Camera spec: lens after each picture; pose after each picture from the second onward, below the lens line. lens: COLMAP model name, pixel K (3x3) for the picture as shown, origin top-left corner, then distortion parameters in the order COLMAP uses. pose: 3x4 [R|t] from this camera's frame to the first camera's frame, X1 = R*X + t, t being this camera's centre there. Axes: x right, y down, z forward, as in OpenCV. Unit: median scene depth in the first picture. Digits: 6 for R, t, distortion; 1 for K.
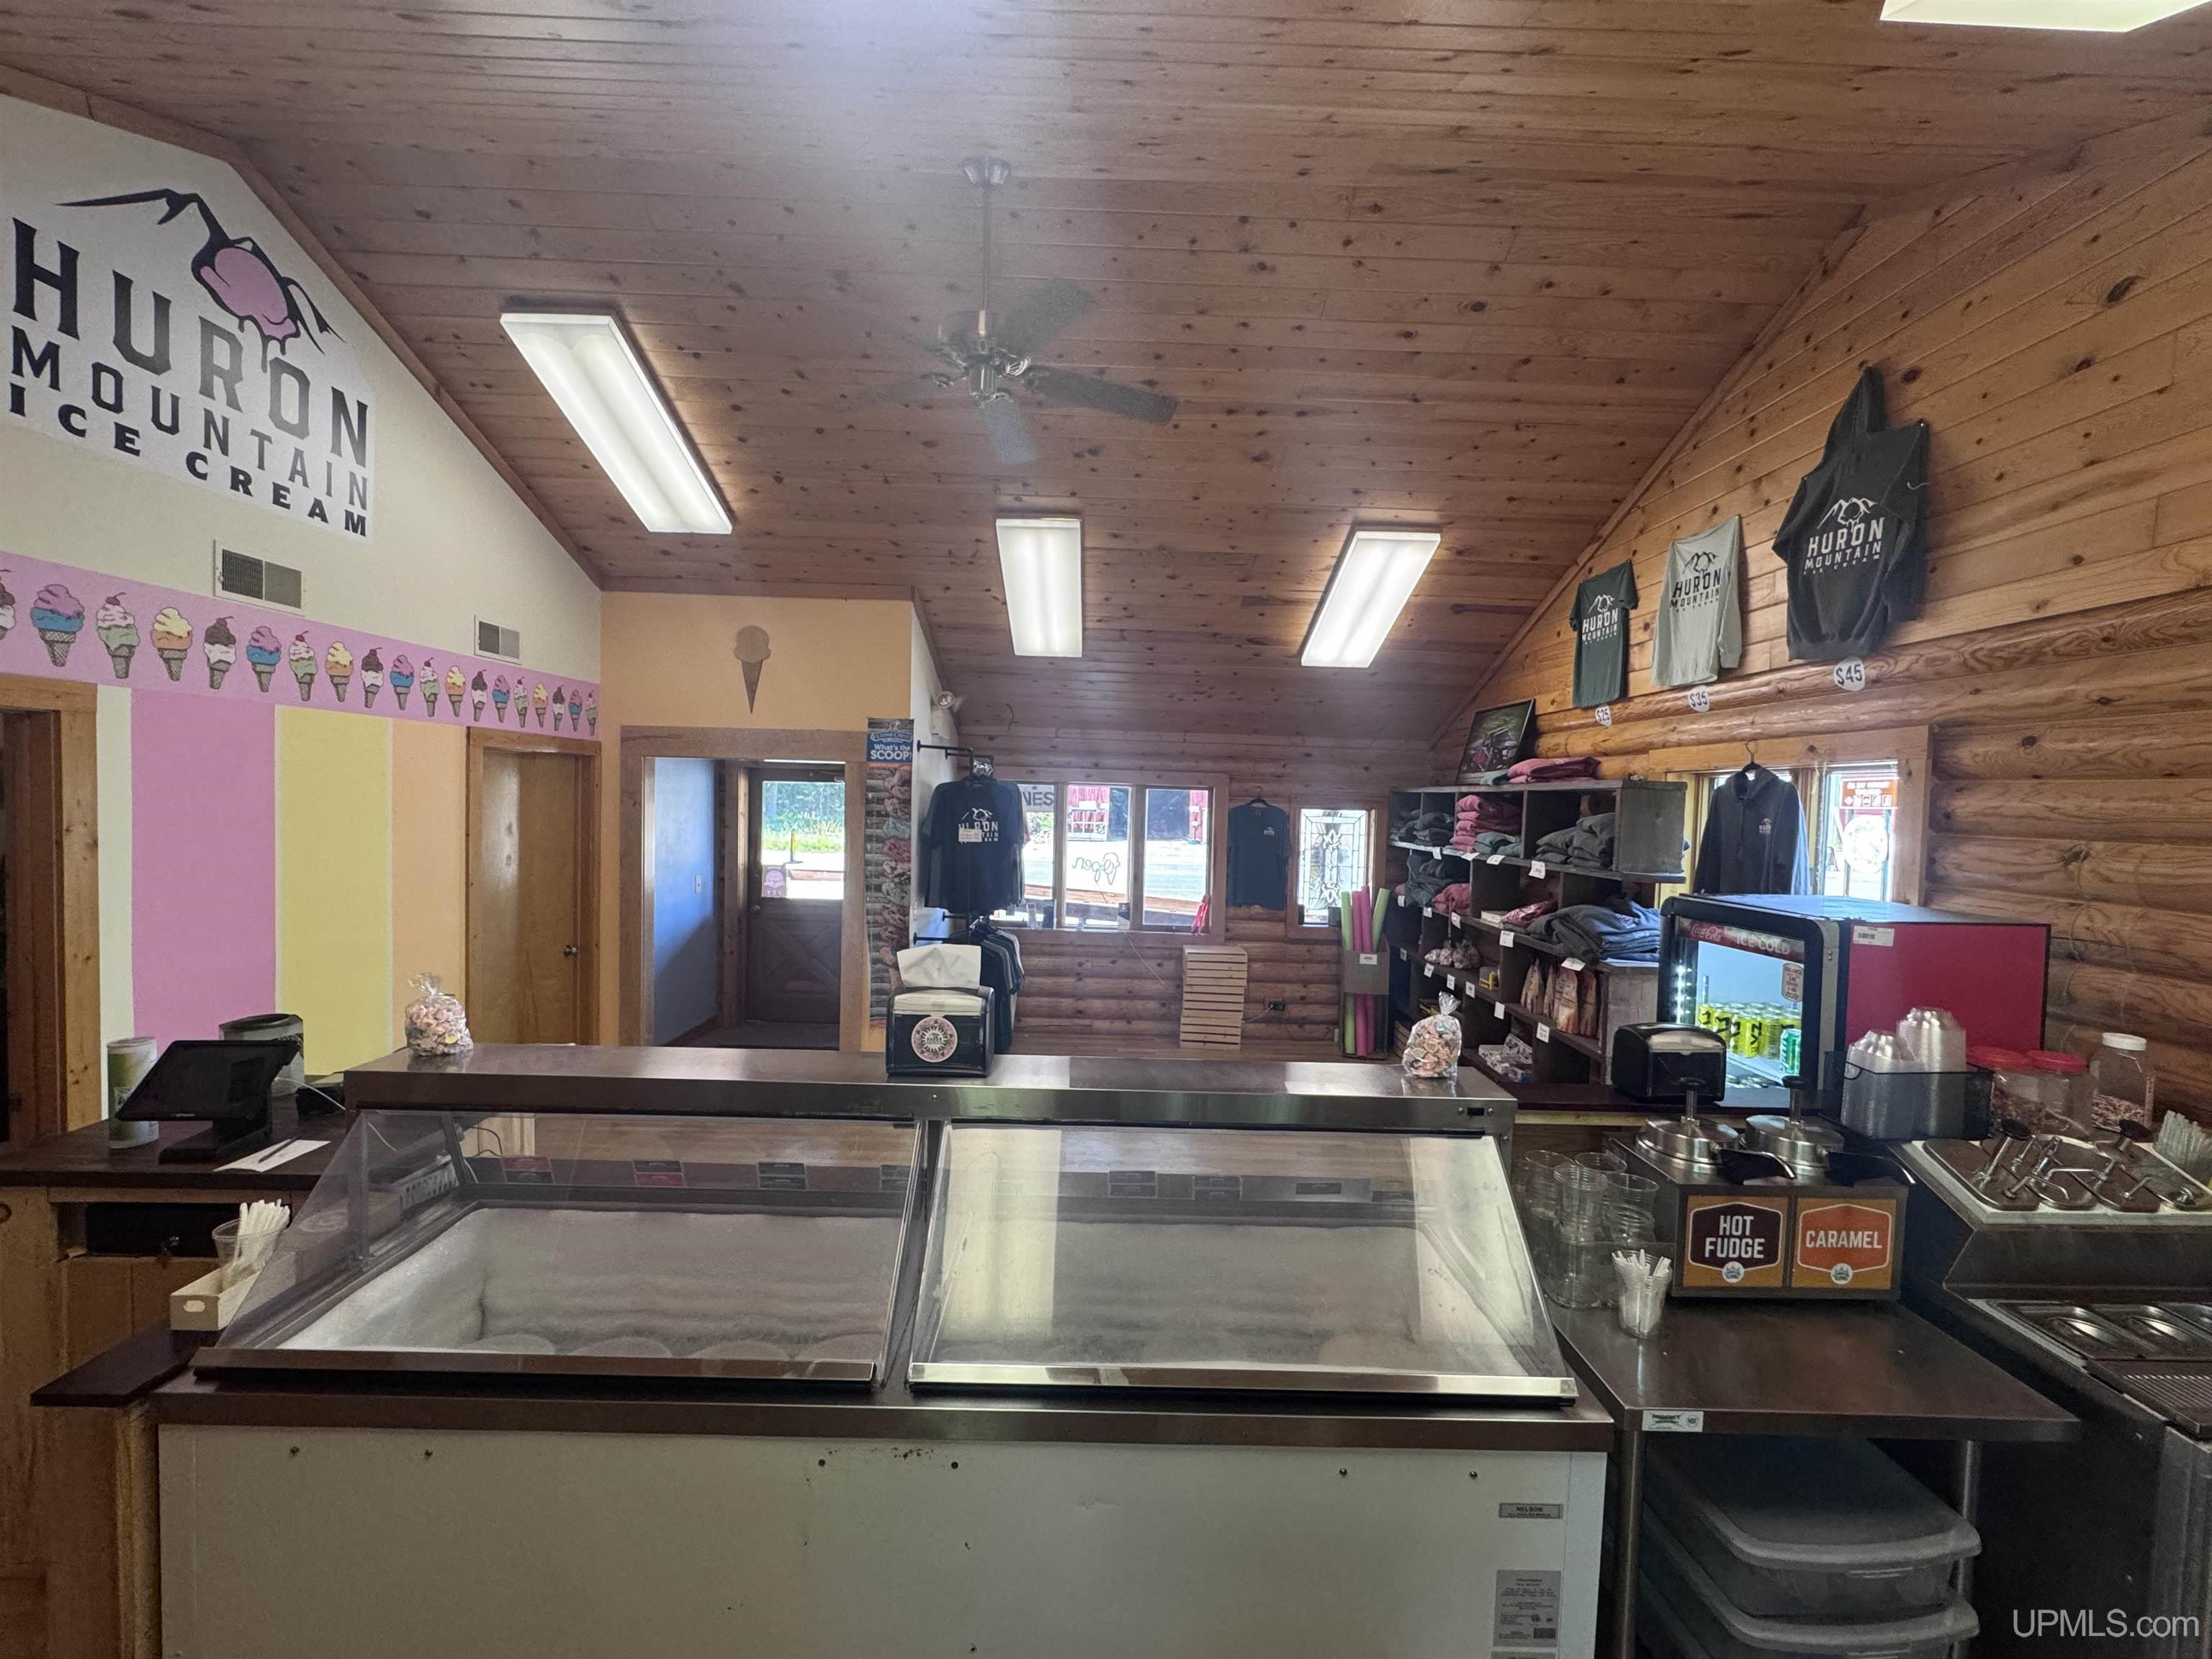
lens RADIAL K [[891.2, 0, 1106.6], [0, 891.2, 832.2], [0, 0, 1]] dist [-0.002556, 0.000213]
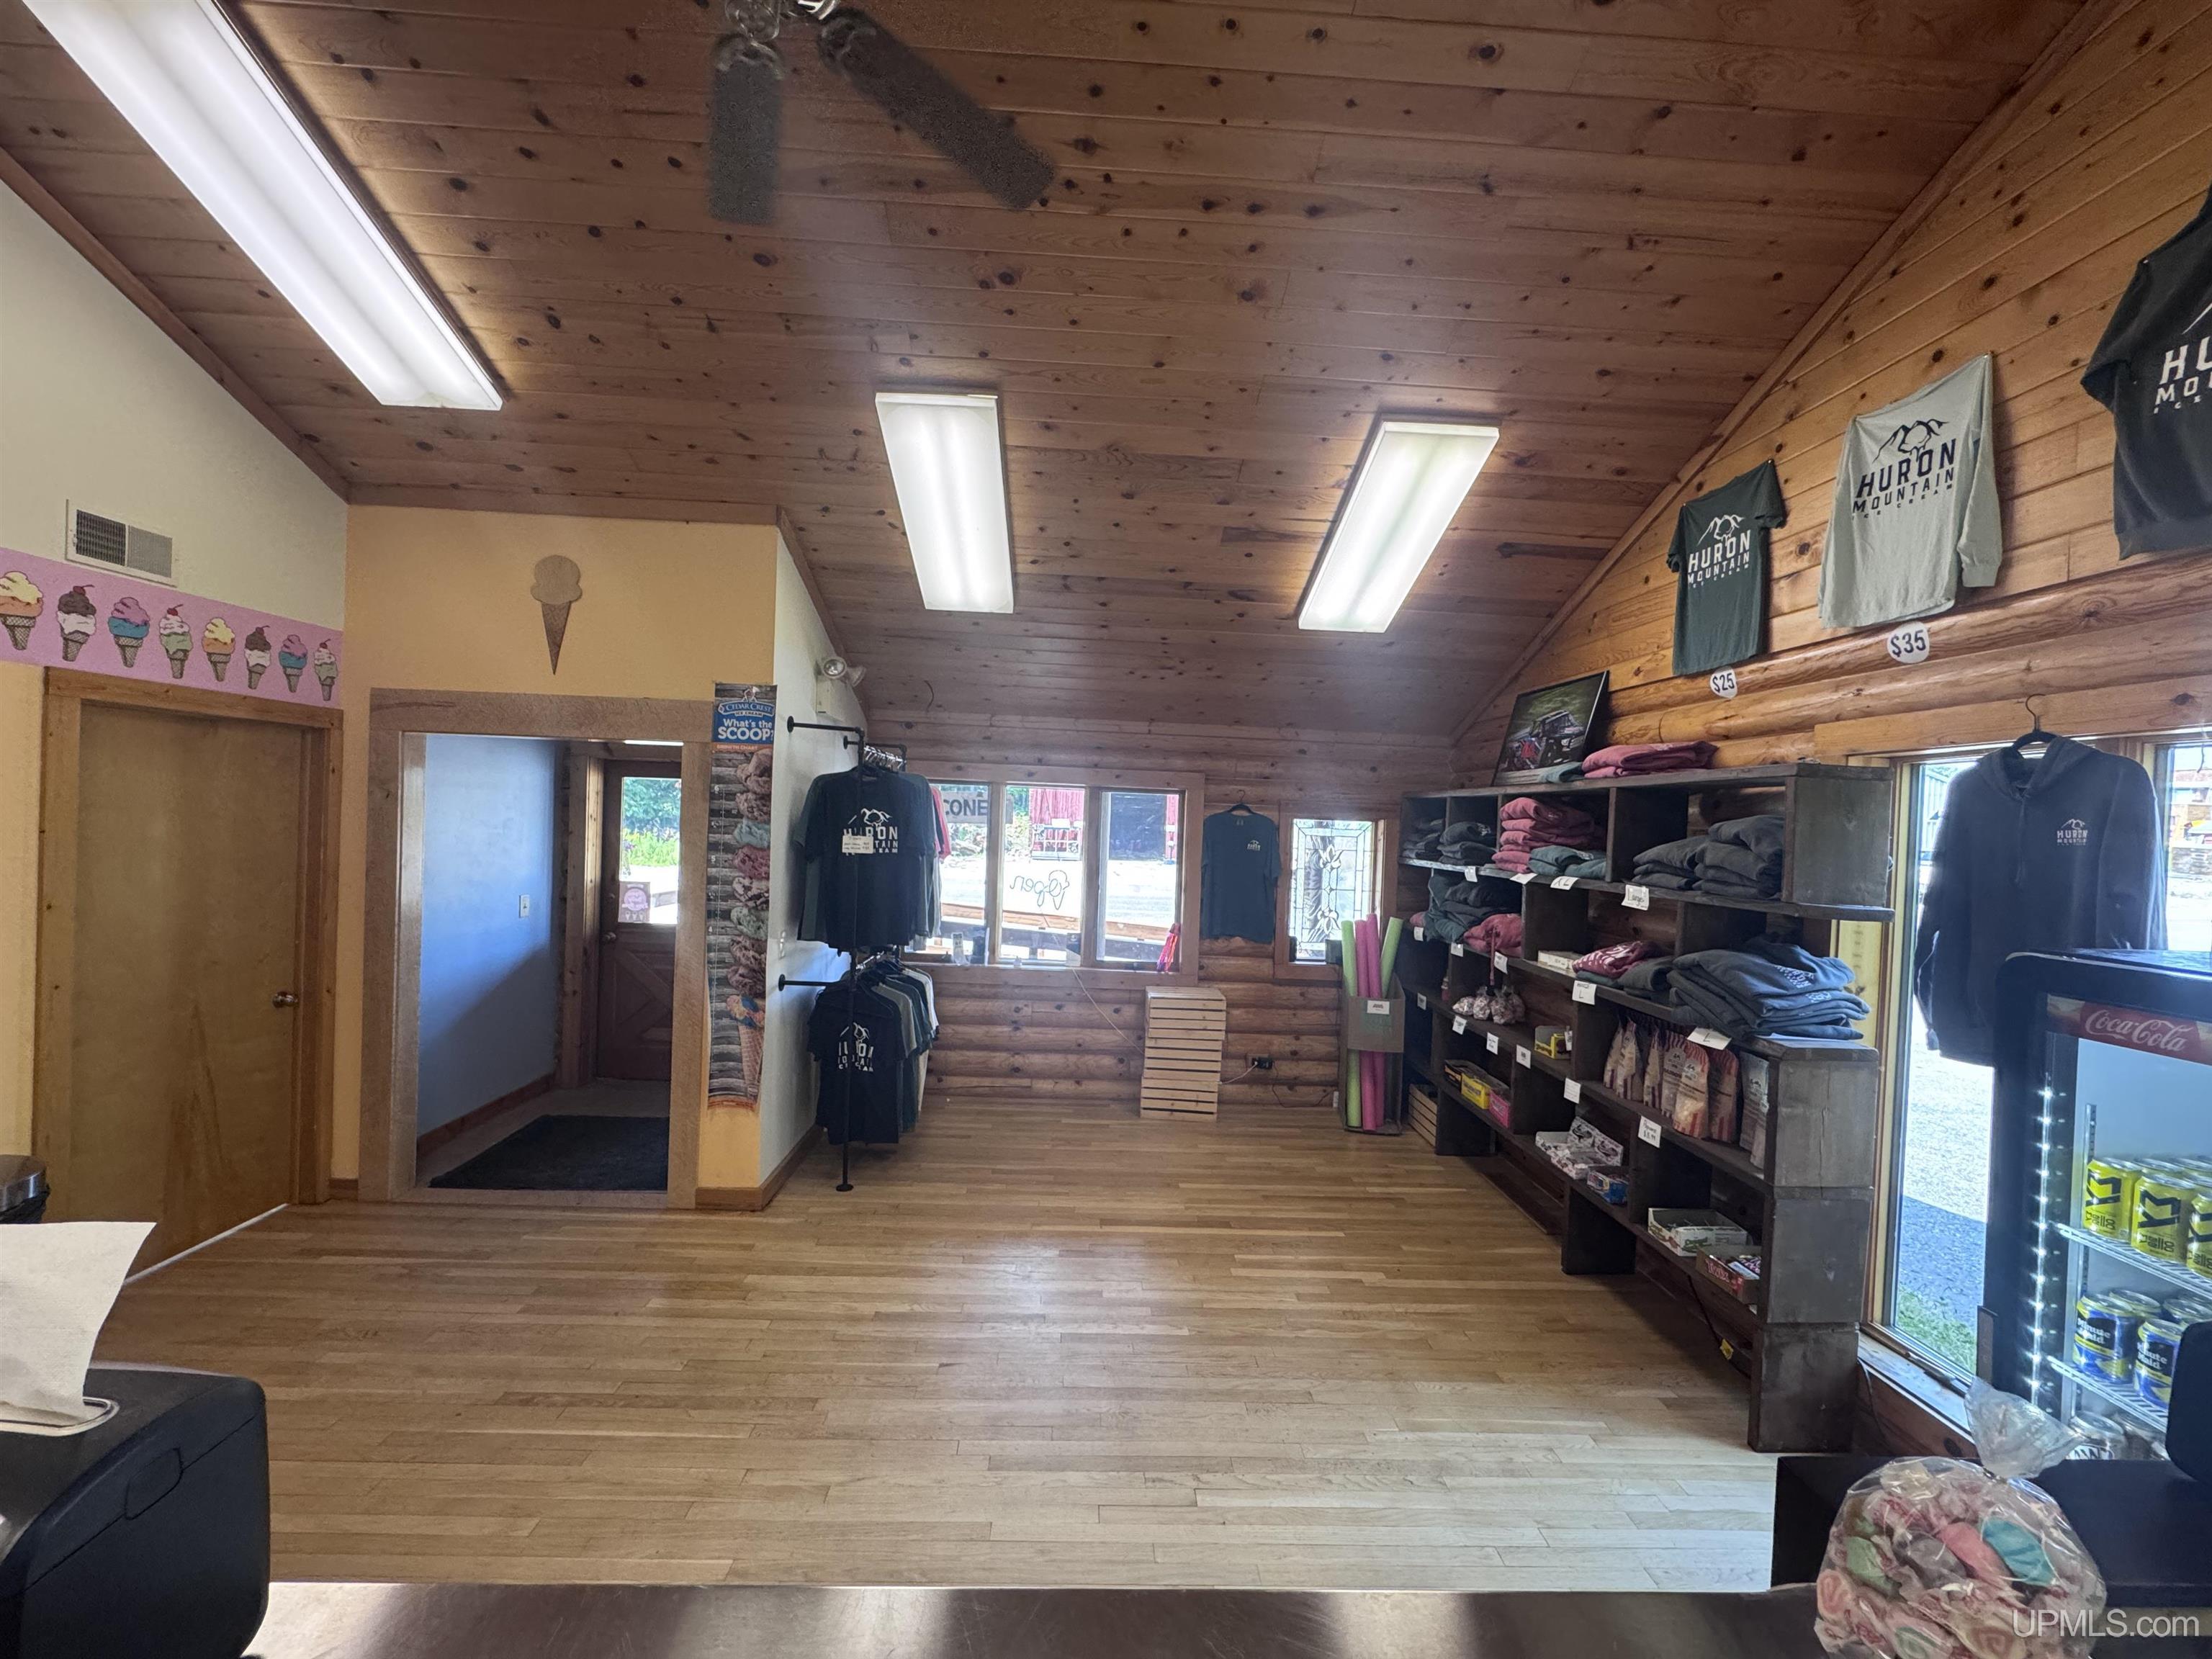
lens RADIAL K [[891.2, 0, 1107.3], [0, 891.2, 827.3], [0, 0, 1]] dist [-0.002556, 0.000213]
pose [[0.999615, 0.010031, 0.025872, 0.042305], [-0.009304, 0.999562, -0.028081, 0.009588], [-0.026143, 0.027829, 0.999271, 0.290043]]
